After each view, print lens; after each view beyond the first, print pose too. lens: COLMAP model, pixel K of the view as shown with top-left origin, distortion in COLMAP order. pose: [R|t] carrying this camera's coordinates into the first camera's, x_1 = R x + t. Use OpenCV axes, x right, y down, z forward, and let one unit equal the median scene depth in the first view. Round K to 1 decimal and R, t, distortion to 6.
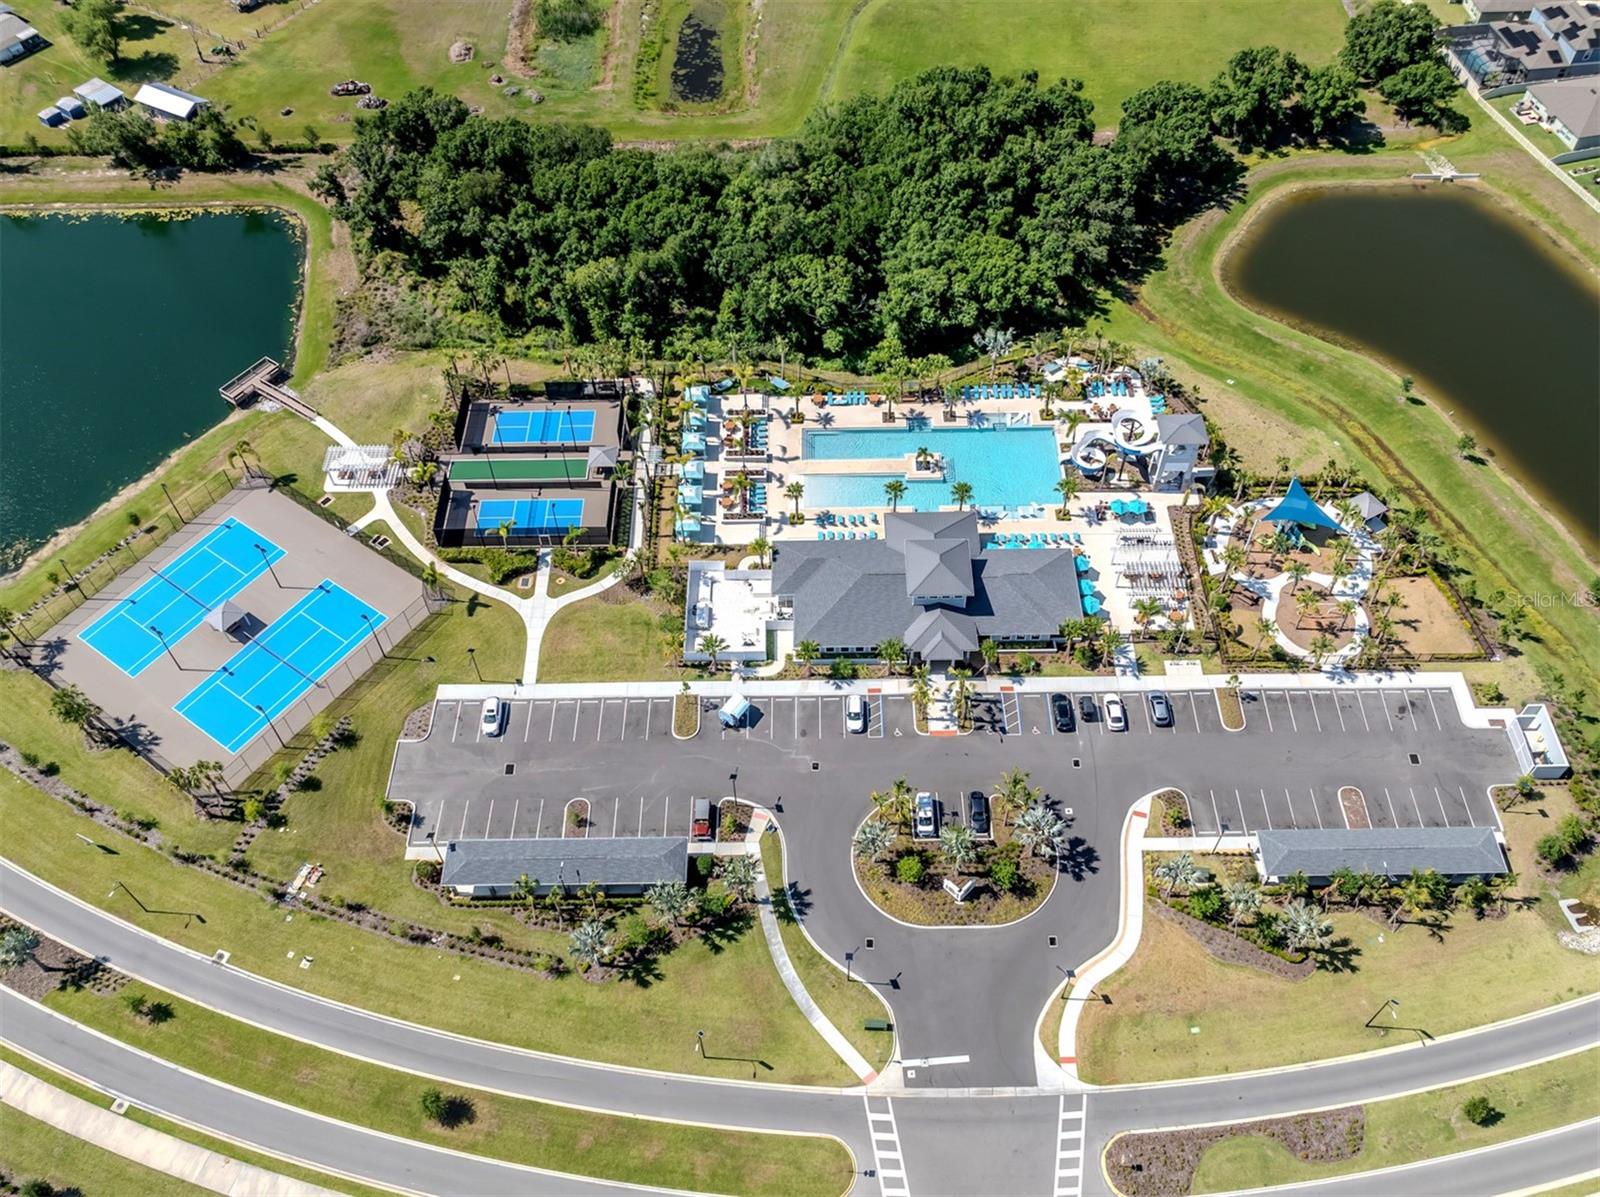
lens RADIAL K [[1451.5, 0, 843.0], [0, 1451.5, 599.3], [0, 0, 1]] dist [-0.058319, 0.026351]
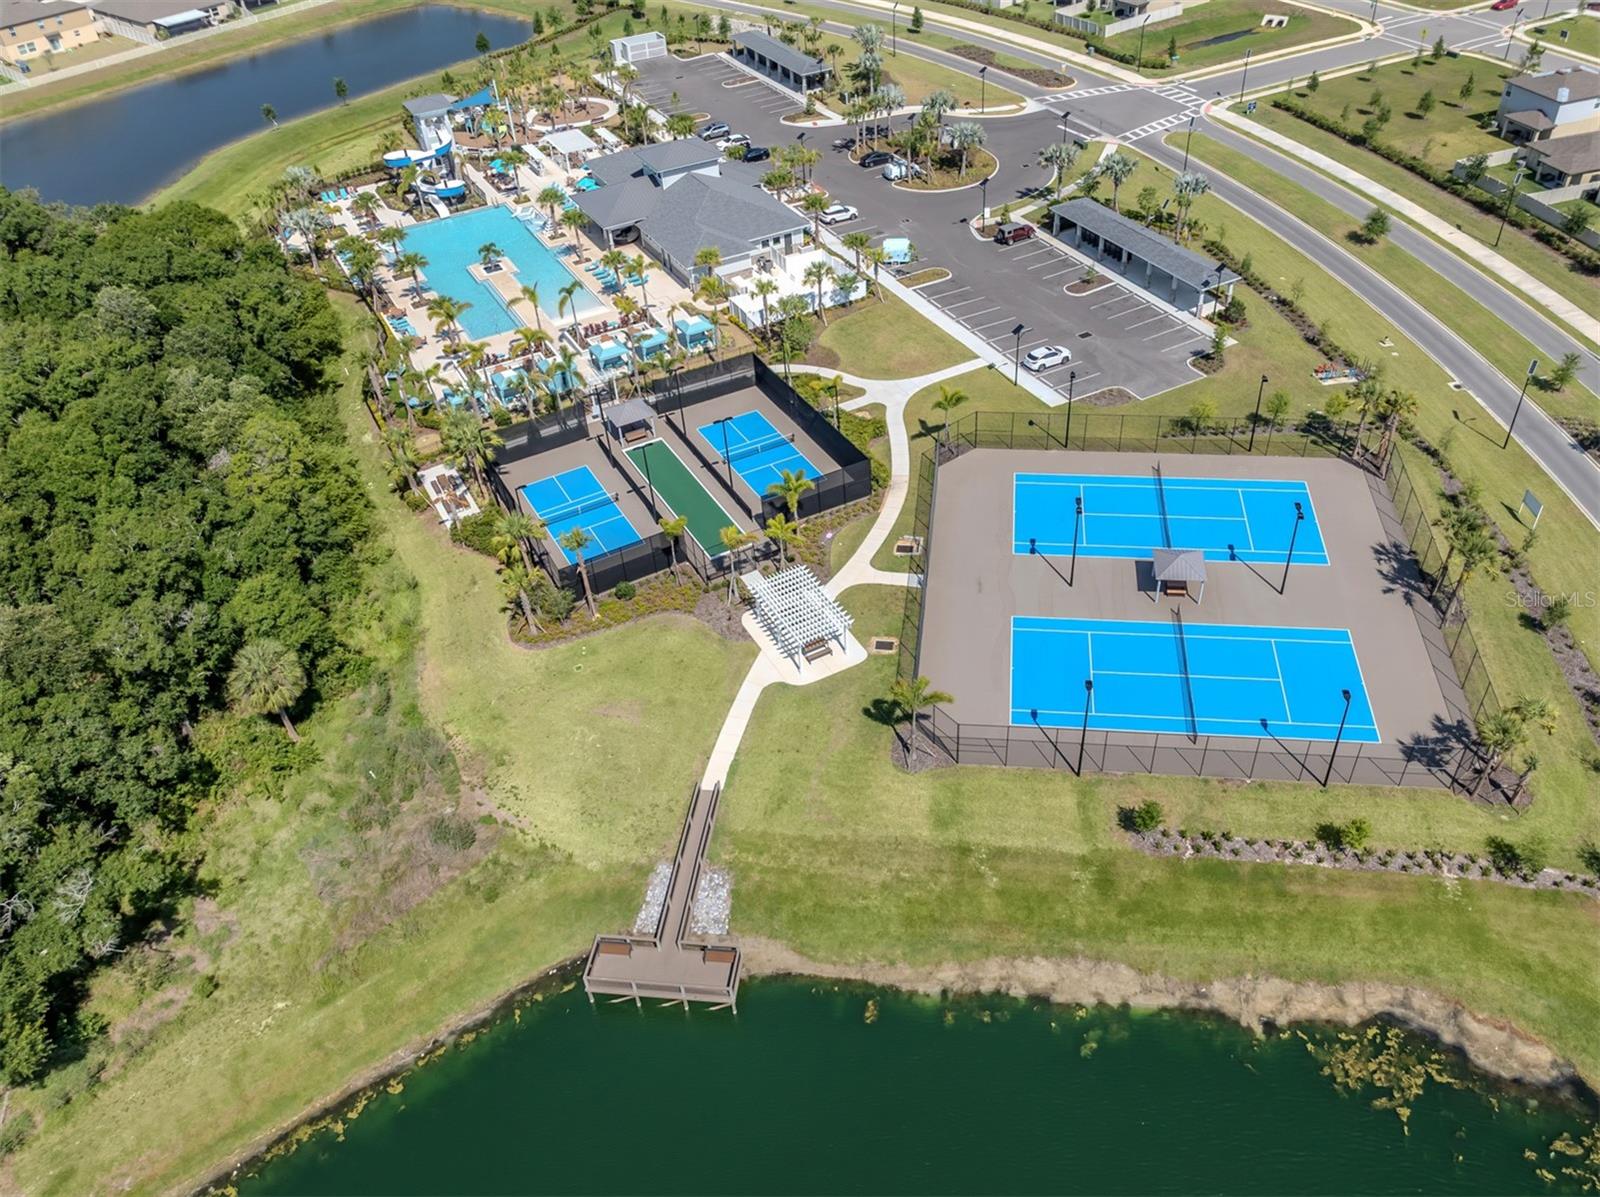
lens RADIAL K [[1230.2, 0, 875.9], [0, 1230.2, 598.3], [0, 0, 1]] dist [-0.031711, 0.000886]
pose [[-0.496096, -0.546863, 0.674410, -0.675830], [0.691619, 0.220701, 0.687717, -0.404881], [-0.524930, 0.807608, 0.268732, 0.875185]]
